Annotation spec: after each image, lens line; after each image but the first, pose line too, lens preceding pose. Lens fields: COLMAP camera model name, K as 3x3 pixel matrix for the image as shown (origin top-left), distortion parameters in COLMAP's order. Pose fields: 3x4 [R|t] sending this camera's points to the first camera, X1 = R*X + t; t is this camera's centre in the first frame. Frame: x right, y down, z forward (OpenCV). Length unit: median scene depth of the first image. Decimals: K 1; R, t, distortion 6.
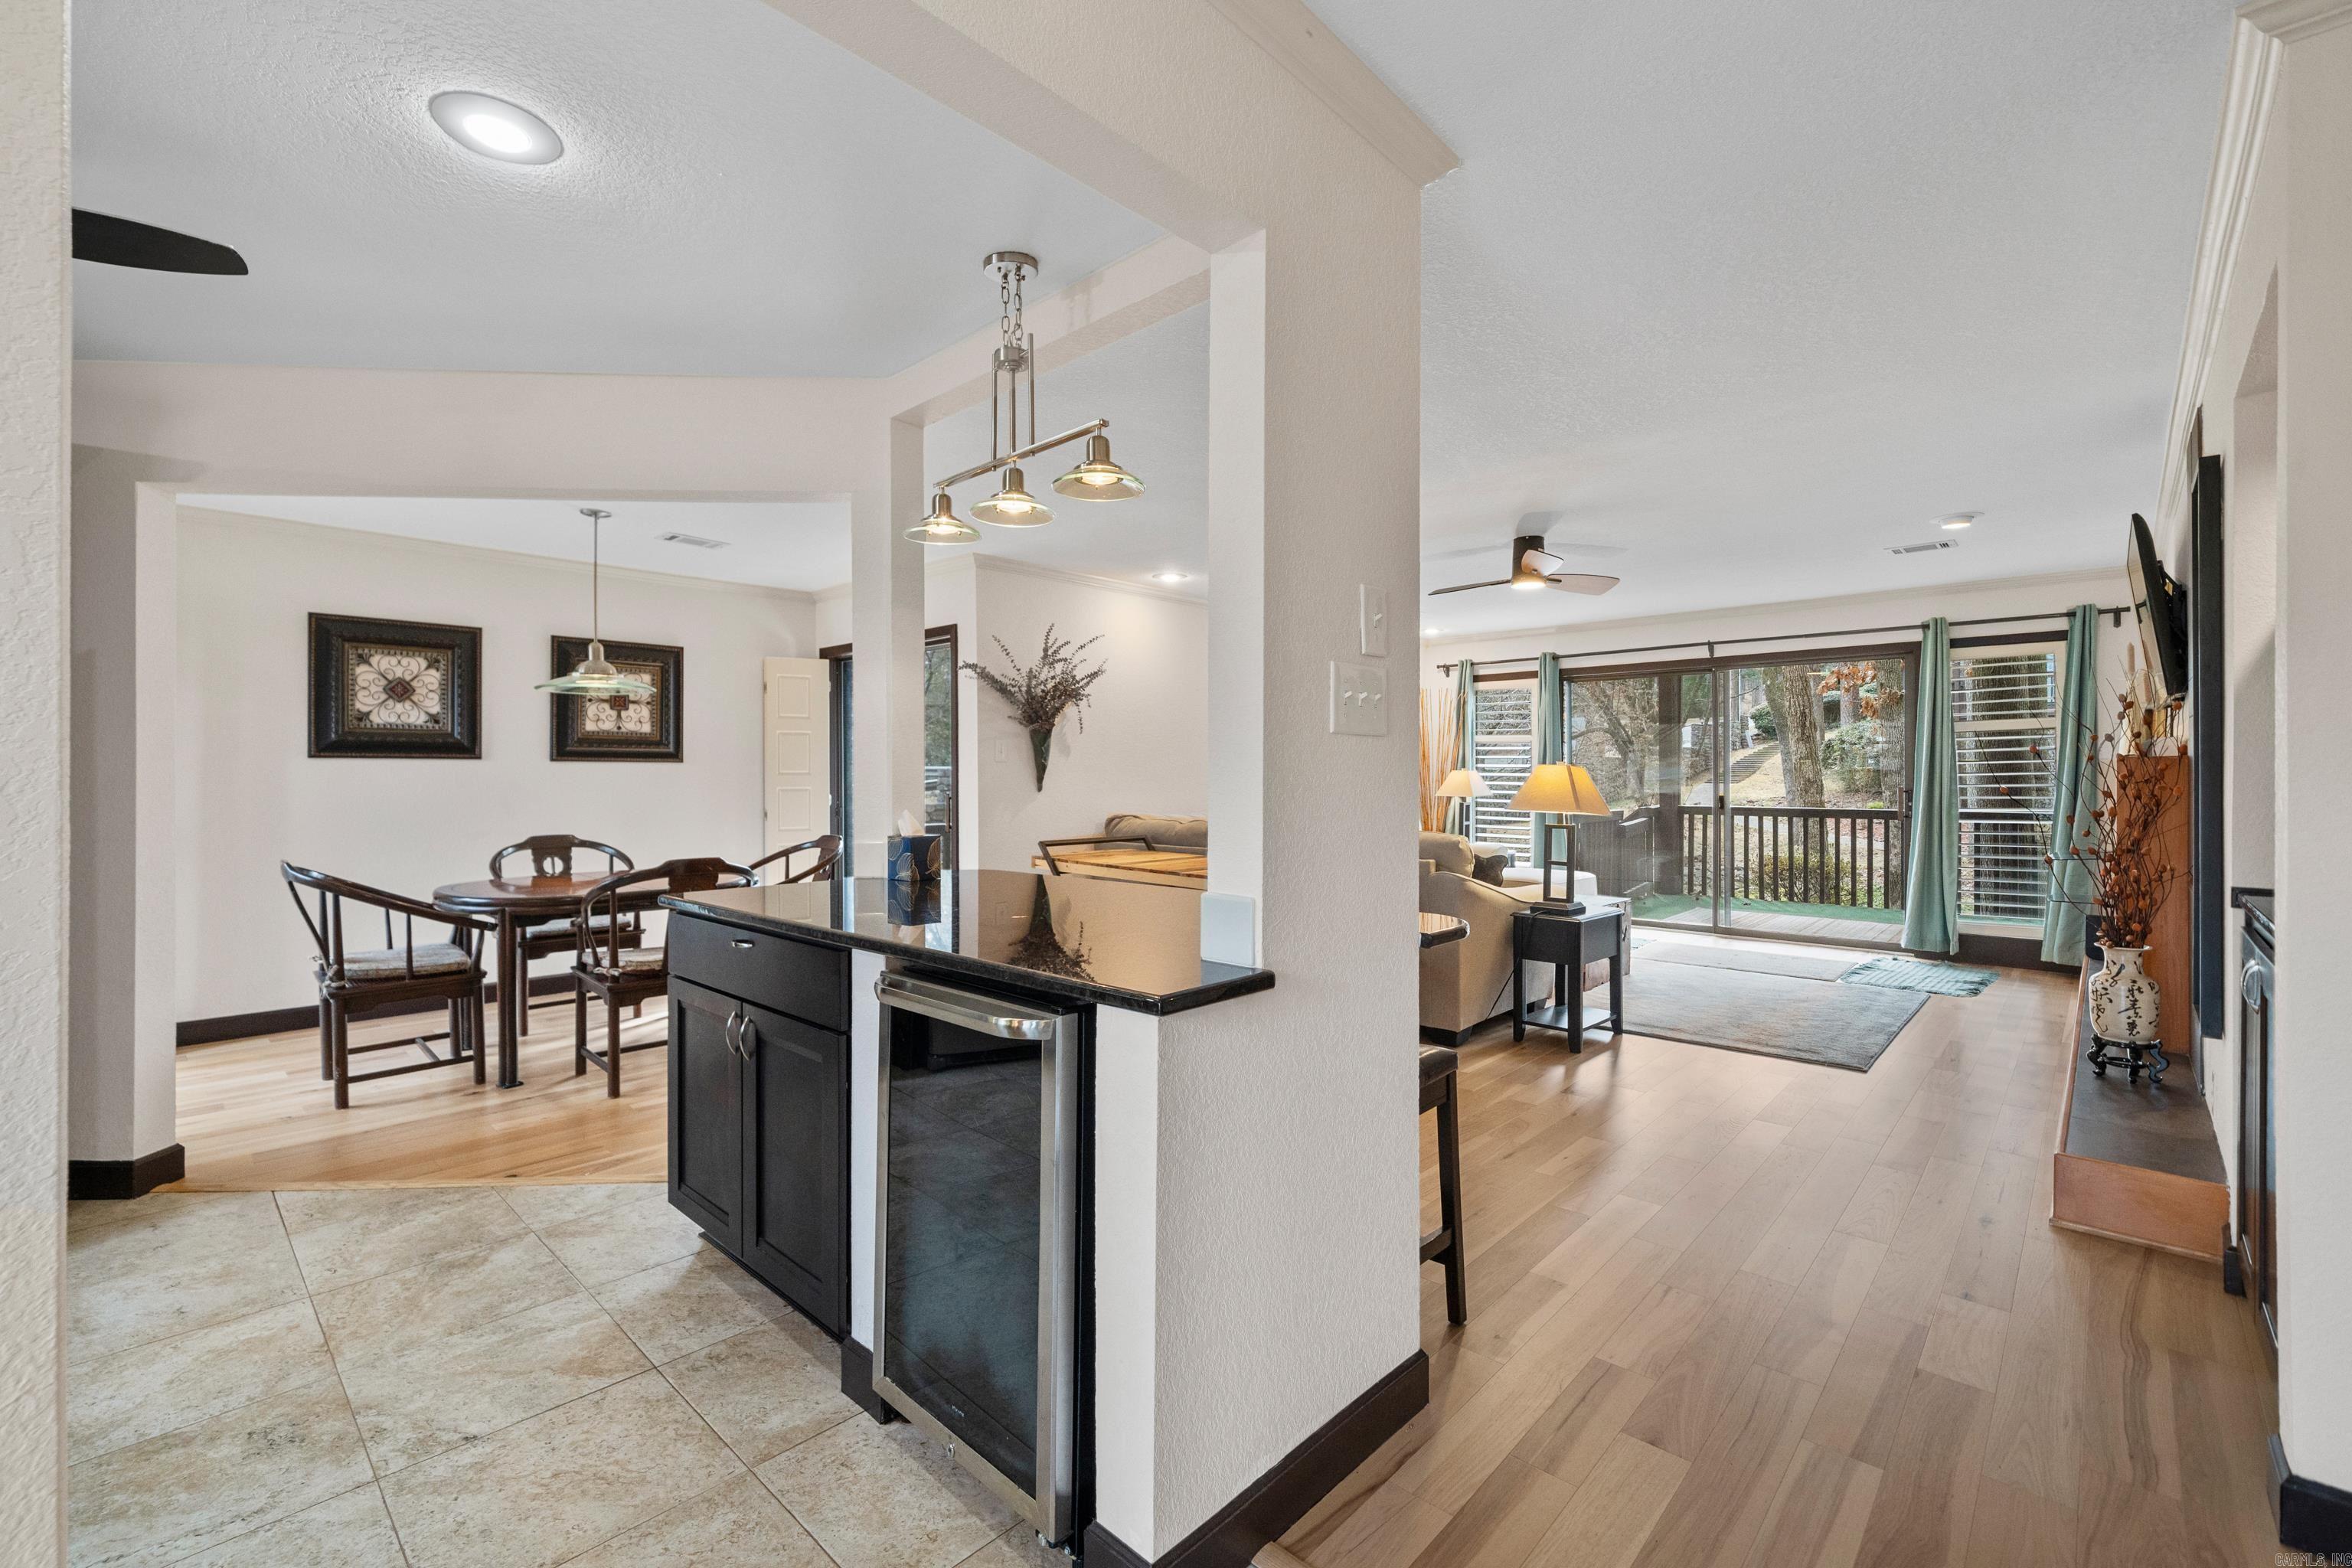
lens RADIAL K [[1004.6, 0, 1181.6], [0, 1004.6, 771.8], [0, 0, 1]] dist [-0.002355, -0.000835]
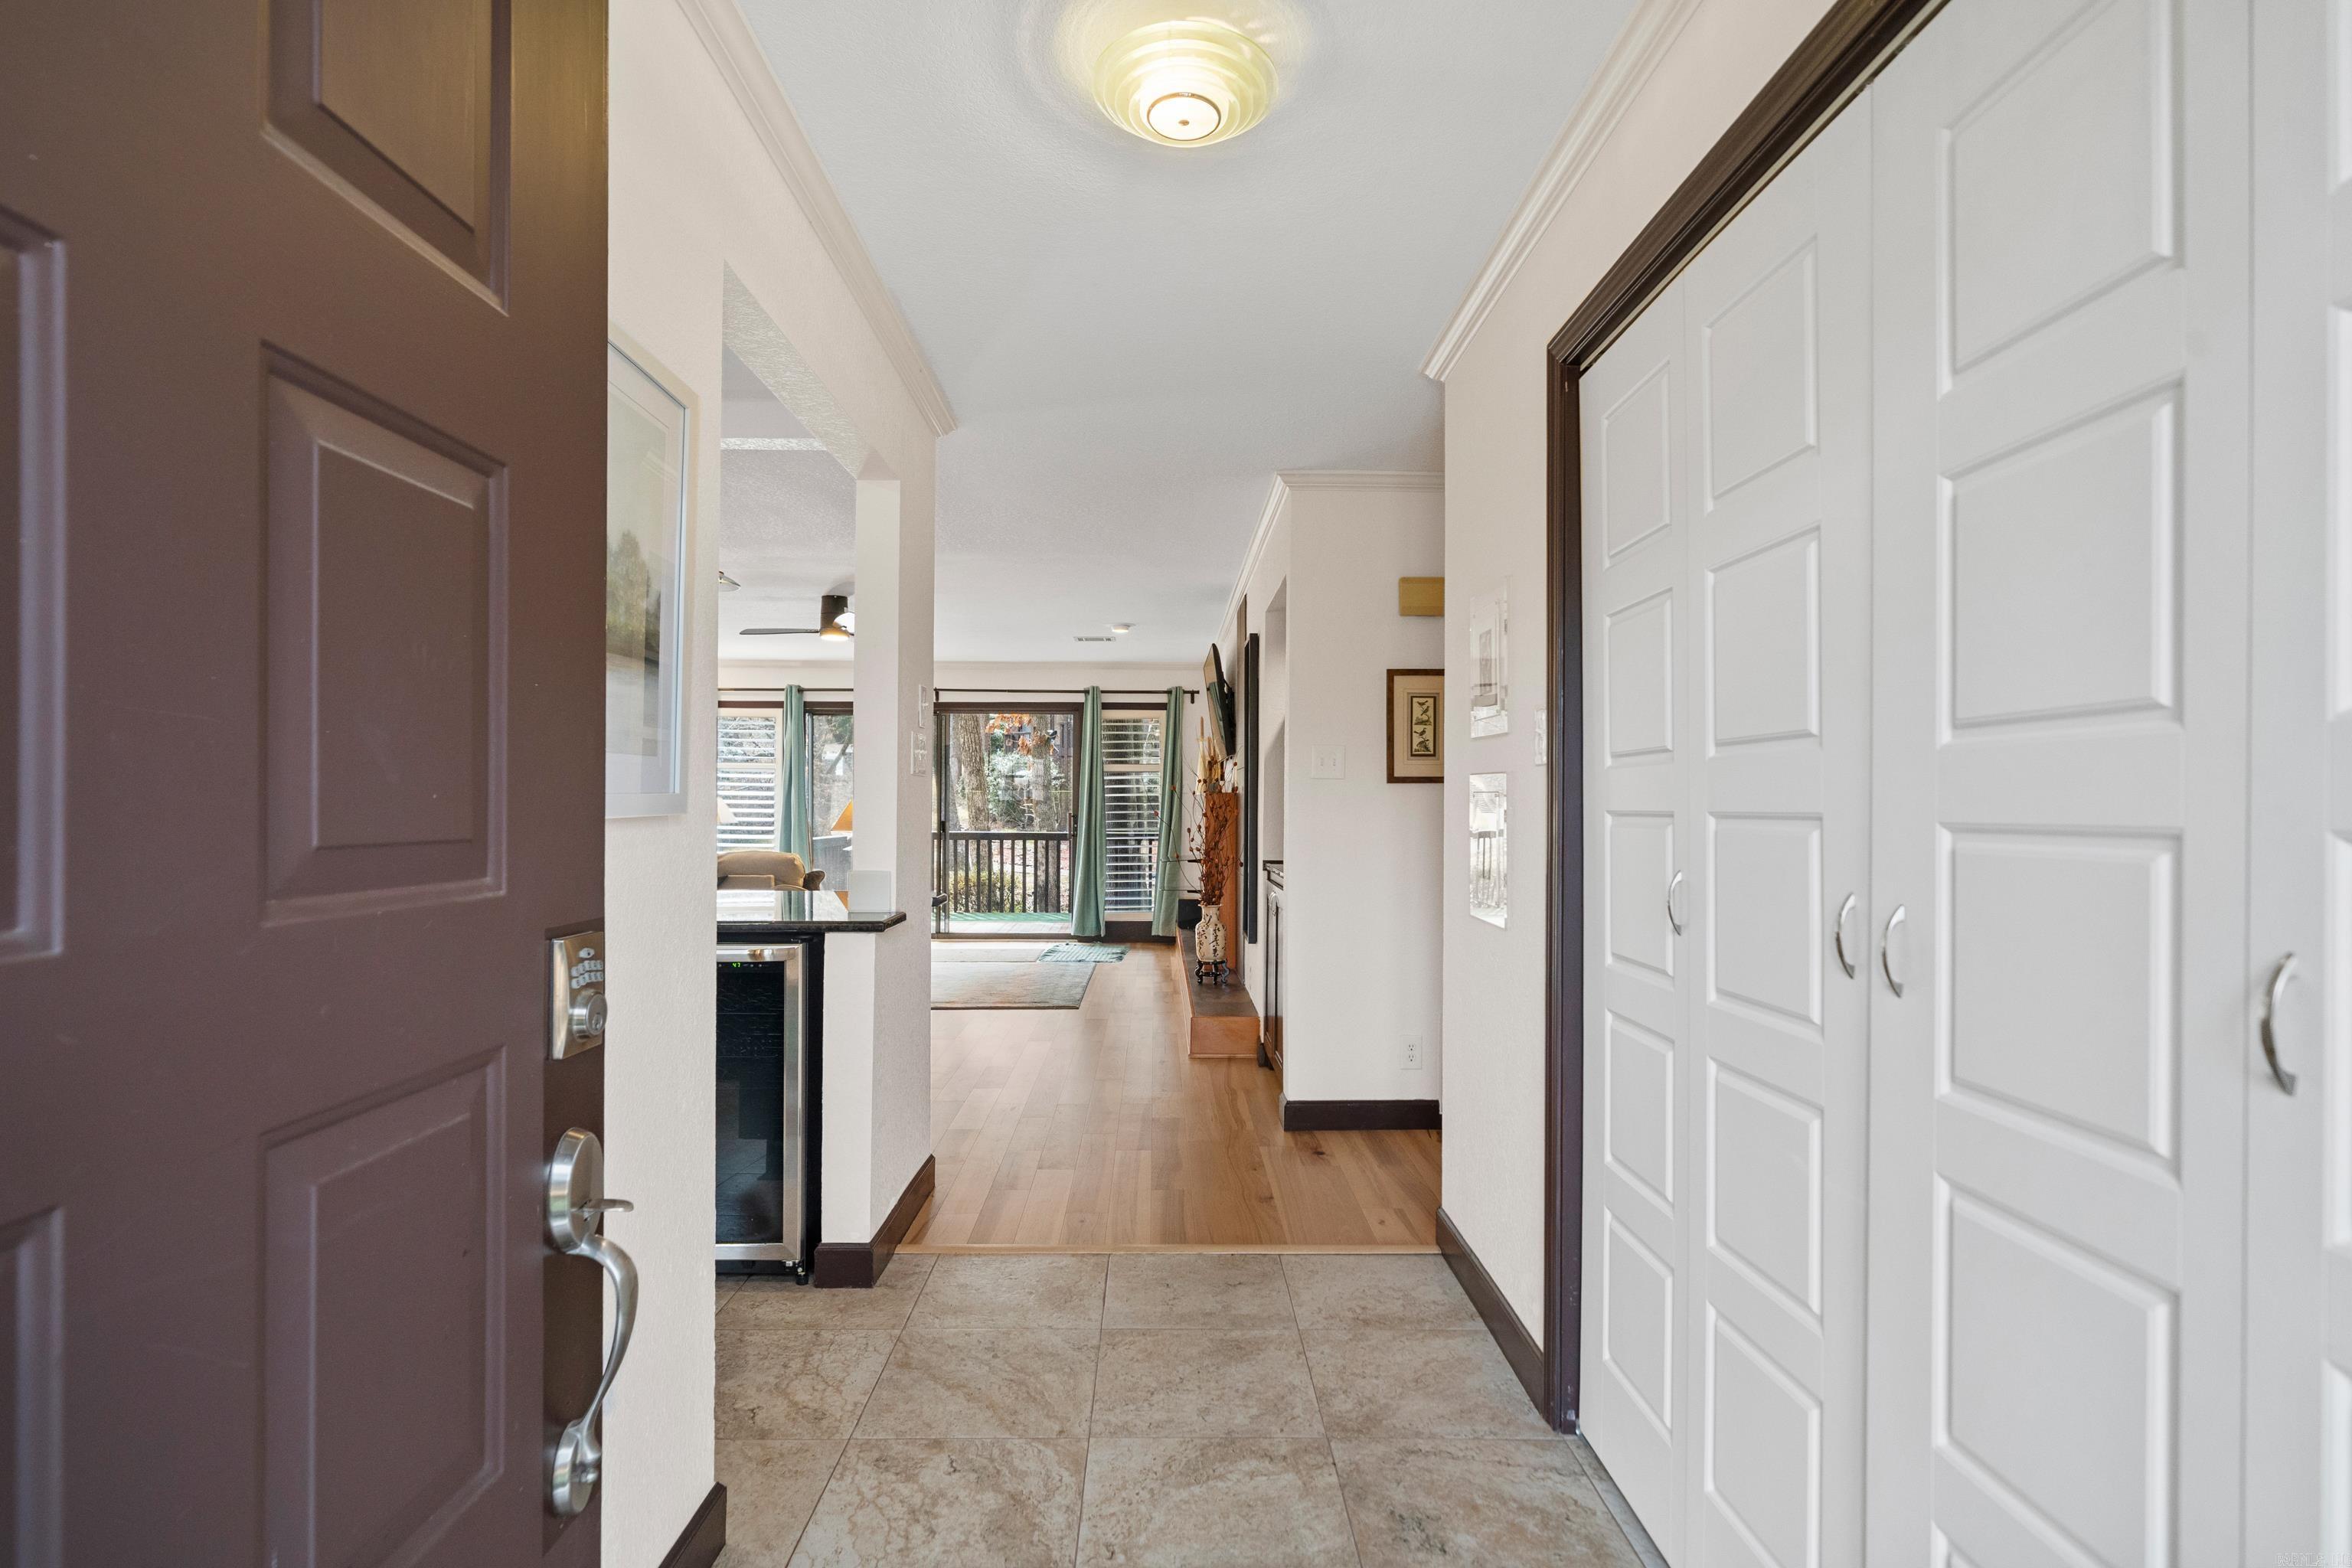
lens RADIAL K [[1206.2, 0, 1176.0], [0, 1206.2, 784.0], [0, 0, 1]] dist [0.006386, 0.001036]
pose [[0.717996, 0.017211, 0.695834, -0.344910], [-0.008325, 0.999835, -0.016140, 0.002204], [-0.695997, 0.005796, 0.718021, -0.278378]]
